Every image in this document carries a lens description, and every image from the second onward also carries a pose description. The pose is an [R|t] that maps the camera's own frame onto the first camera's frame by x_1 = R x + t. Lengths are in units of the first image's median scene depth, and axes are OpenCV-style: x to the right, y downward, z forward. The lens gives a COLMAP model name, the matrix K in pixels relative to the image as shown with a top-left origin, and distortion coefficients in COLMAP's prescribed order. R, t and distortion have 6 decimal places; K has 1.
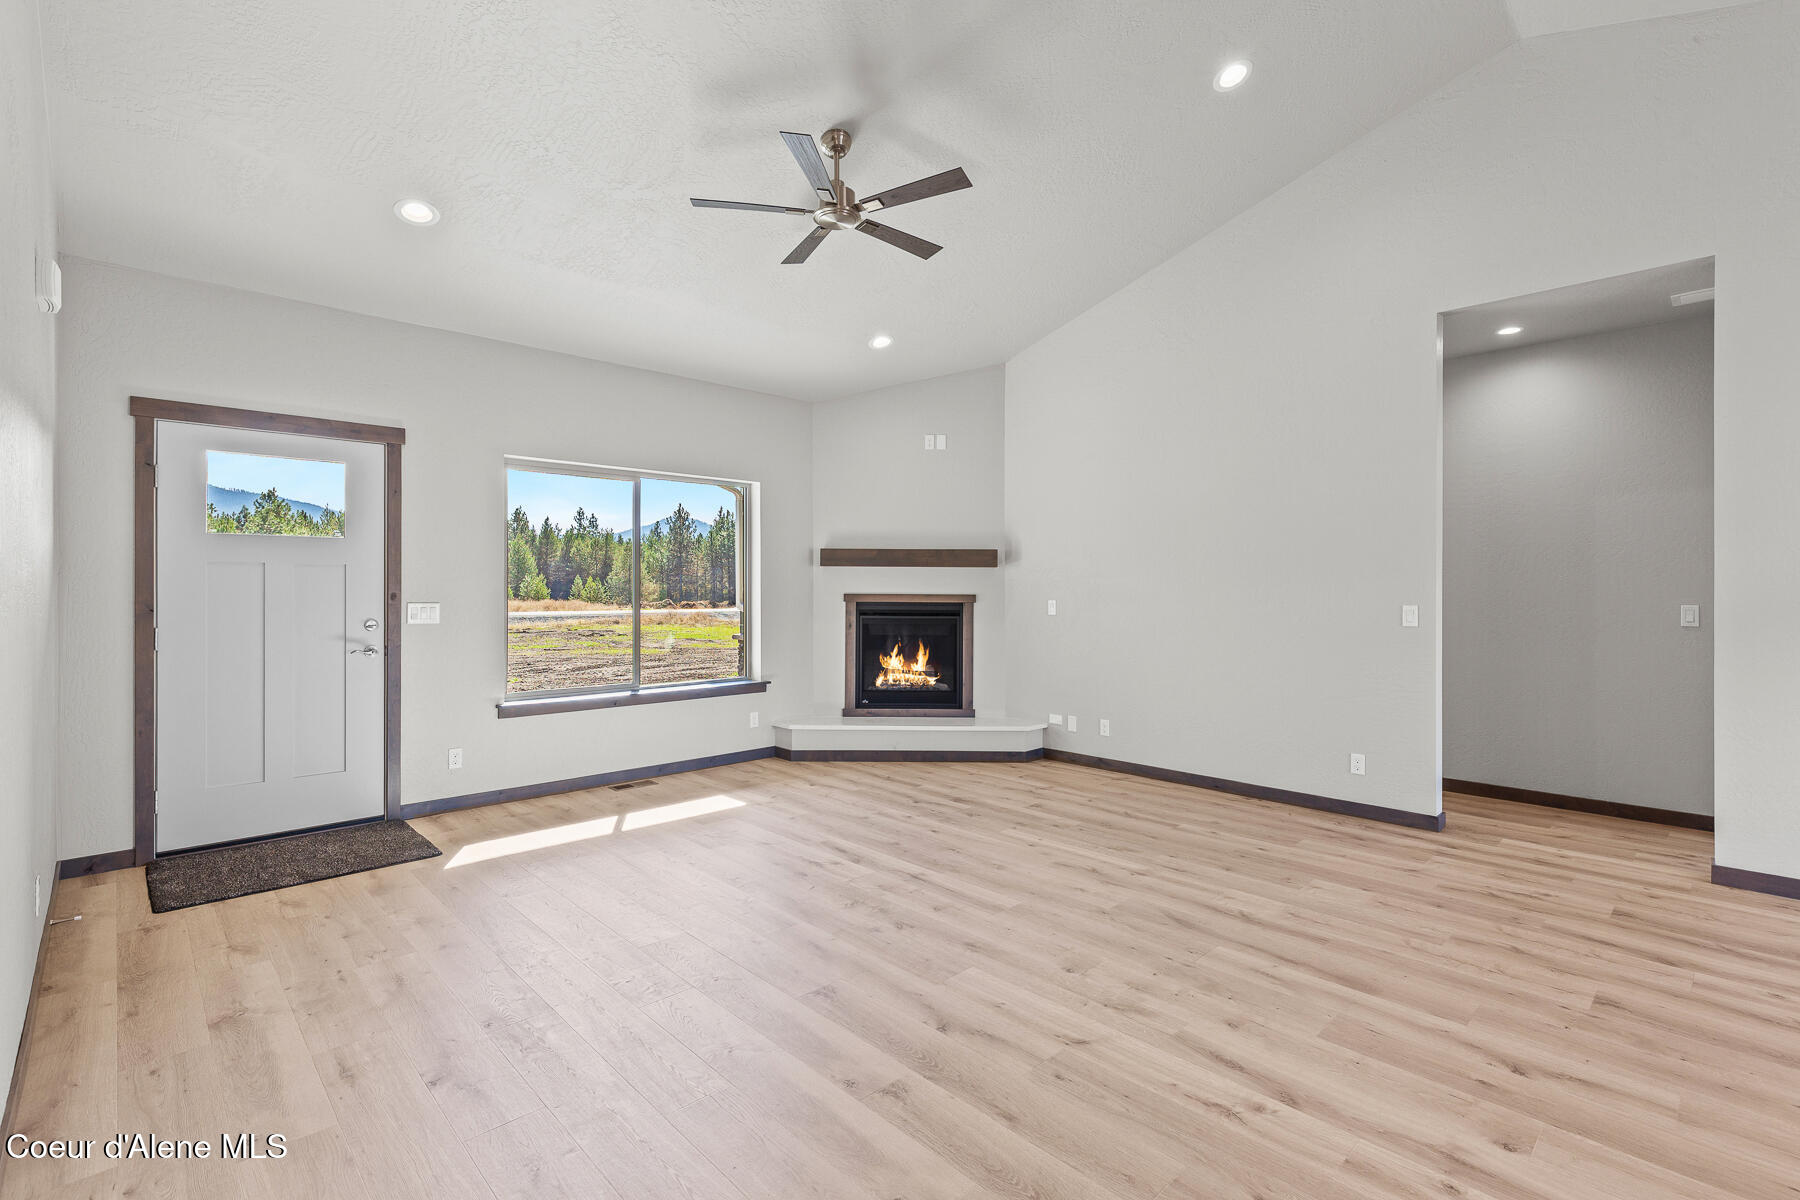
lens RADIAL K [[812.1, 0, 917.5], [0, 812.1, 591.6], [0, 0, 1]] dist [0.007694, -0.001508]
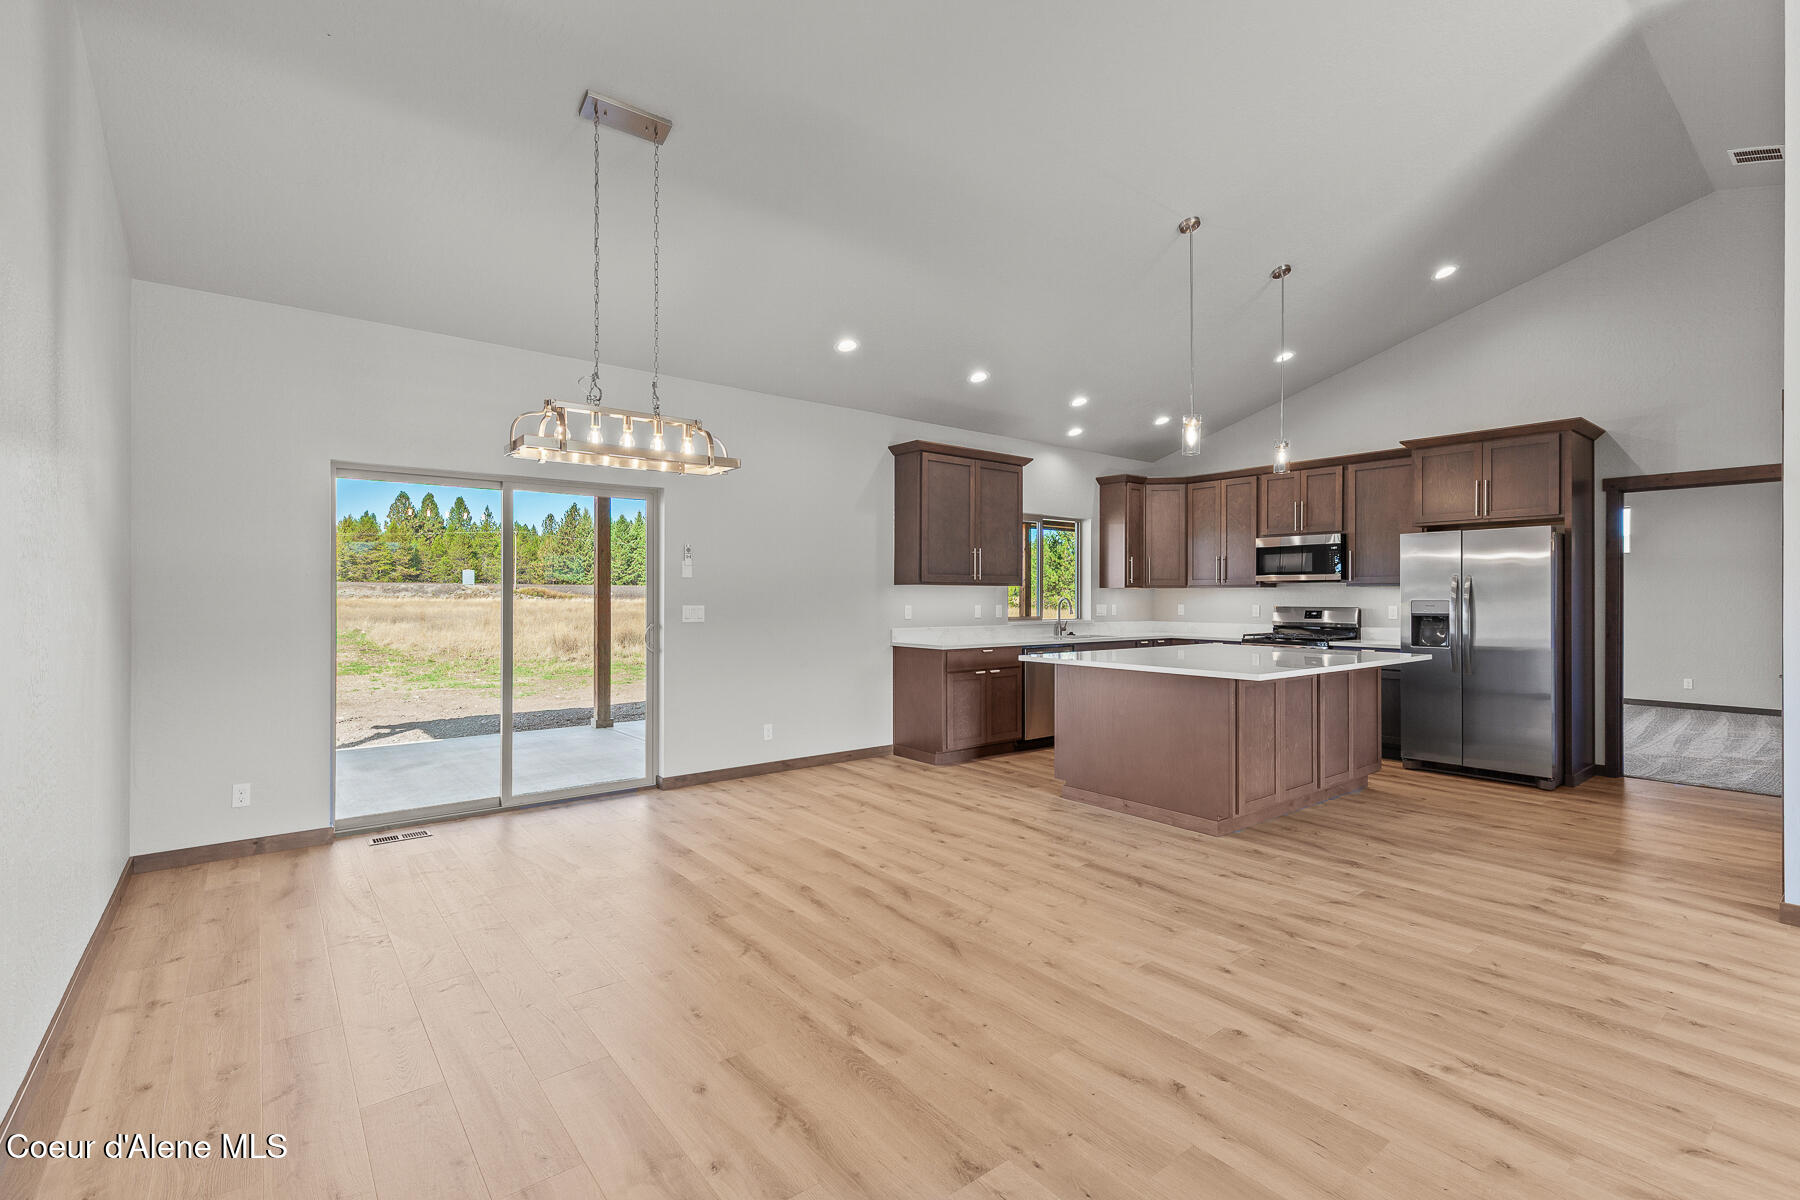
lens RADIAL K [[812.1, 0, 914.4], [0, 812.1, 597.9], [0, 0, 1]] dist [0.007694, -0.001508]
pose [[-0.995674, -0.002324, 0.092881, 0.479953], [-0.001877, 0.999986, 0.004900, -0.004649], [-0.092891, 0.004704, -0.995665, 1.001685]]
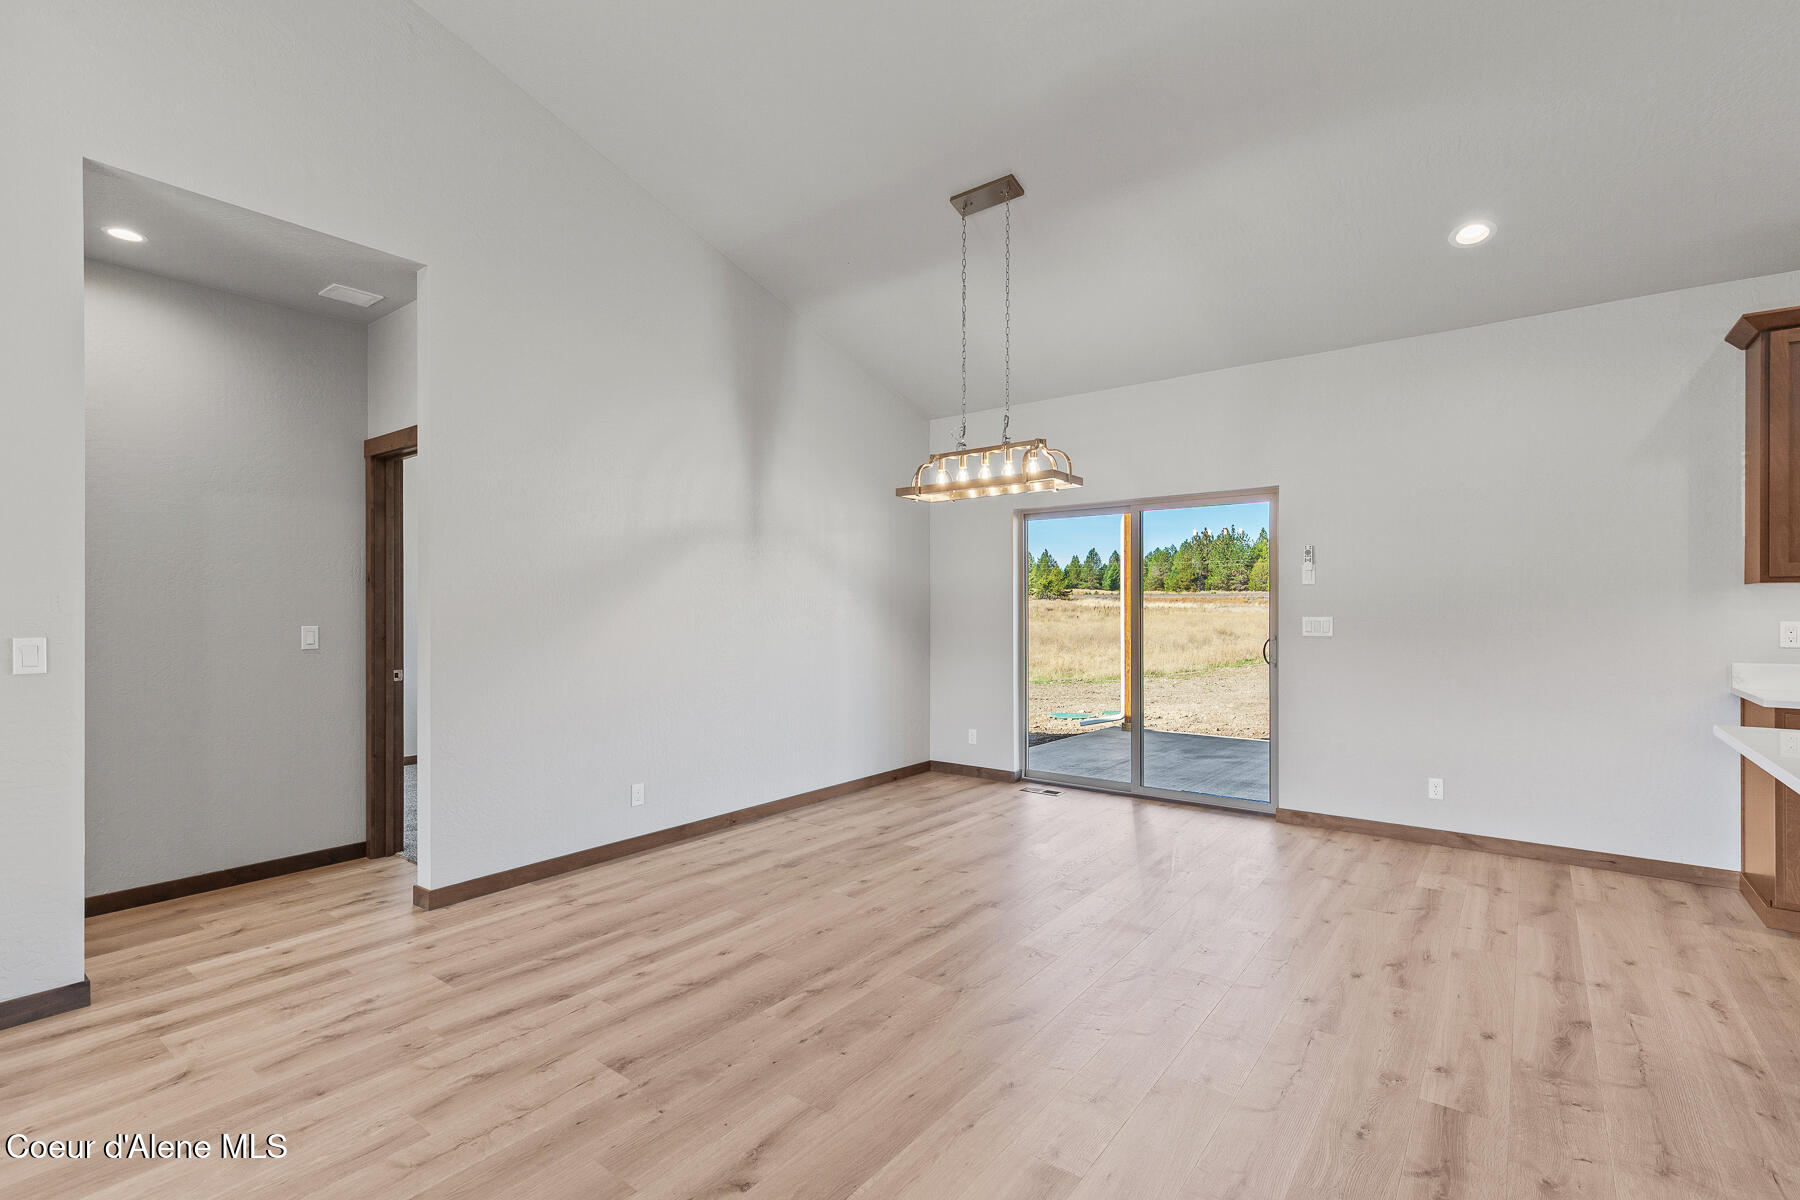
lens RADIAL K [[812.1, 0, 900.6], [0, 812.1, 610.6], [0, 0, 1]] dist [0.007694, -0.001508]
pose [[-0.138641, -0.003214, 0.990337, -0.054276], [0.004846, 0.999981, 0.003924, -0.001348], [-0.990331, 0.005343, -0.138623, 0.474615]]
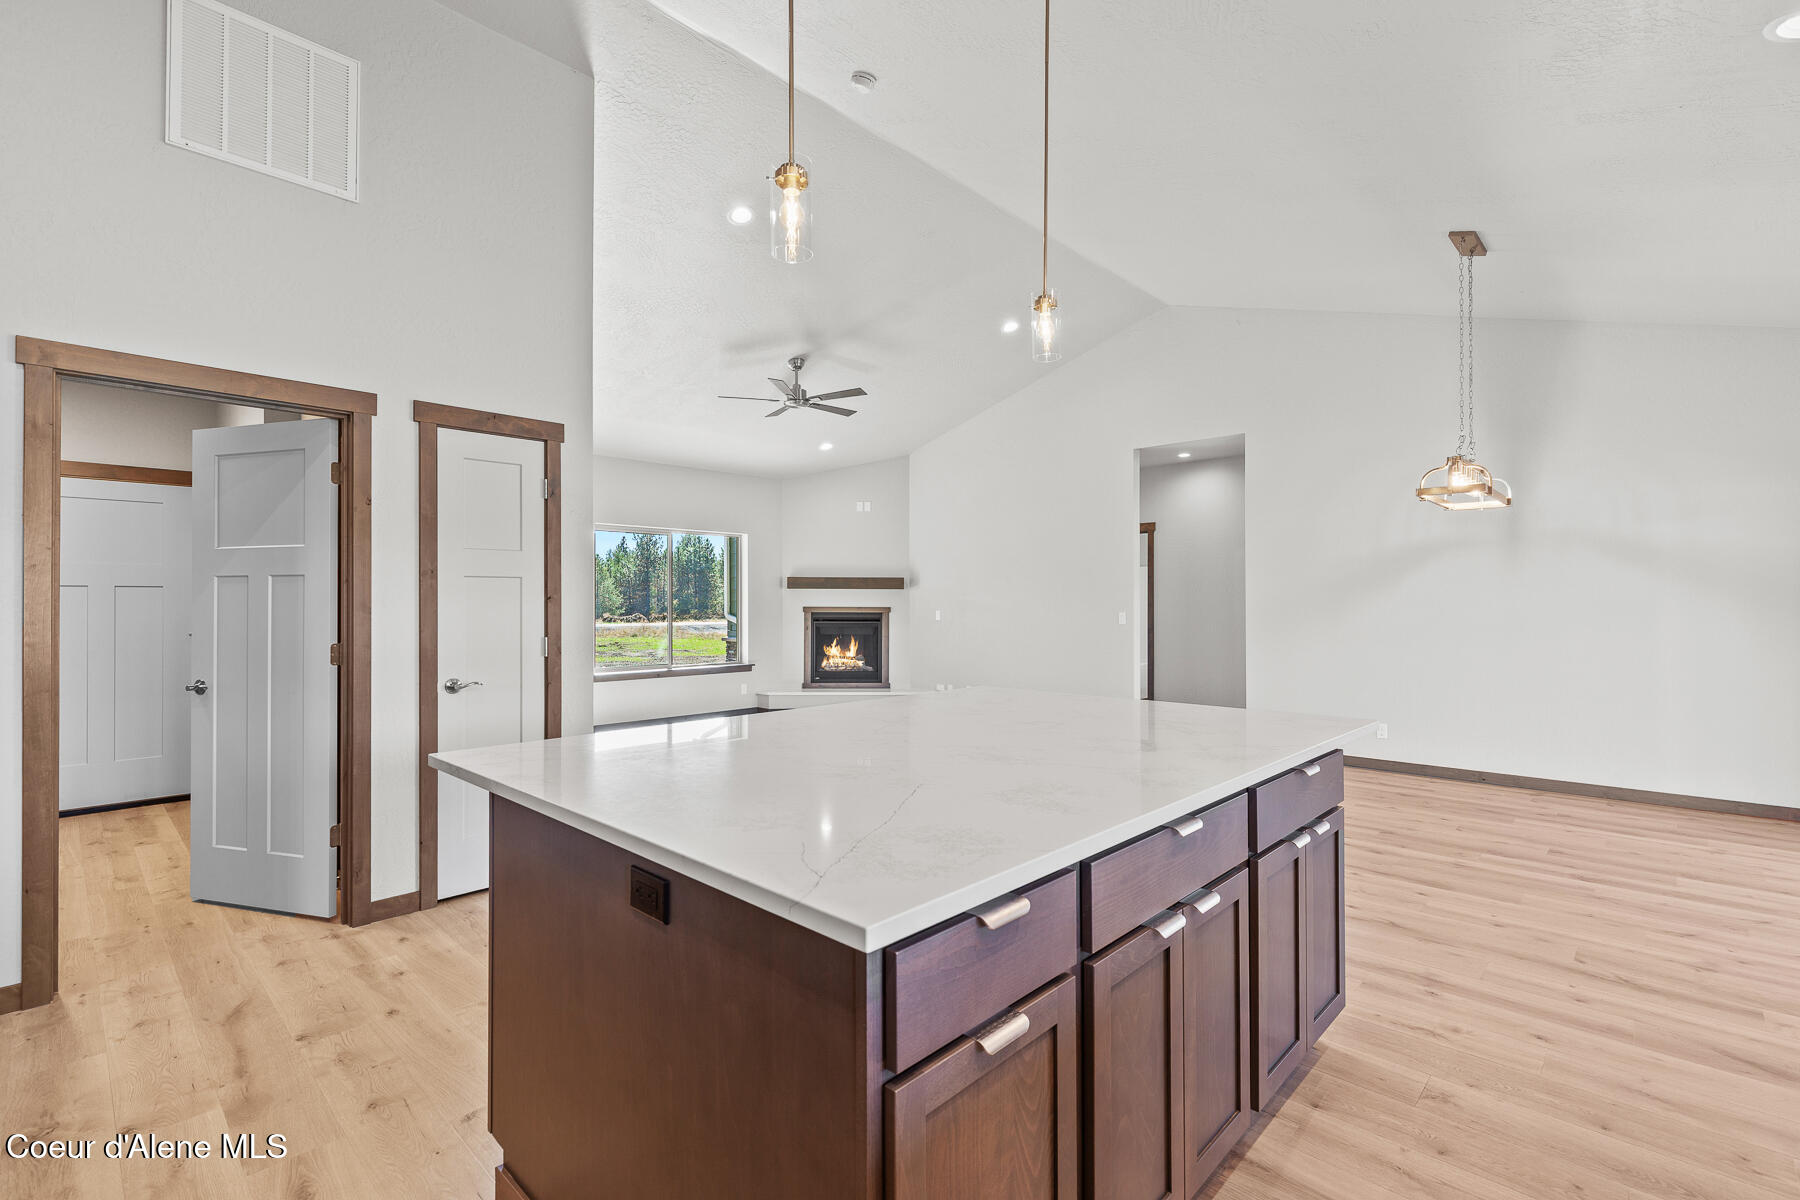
lens RADIAL K [[812.1, 0, 909.0], [0, 812.1, 595.9], [0, 0, 1]] dist [0.007694, -0.001508]
pose [[0.999463, -0.002042, 0.032705, 0.083142], [0.002428, 0.999928, -0.011788, 0.001081], [-0.032679, 0.011861, 0.999396, -0.749352]]
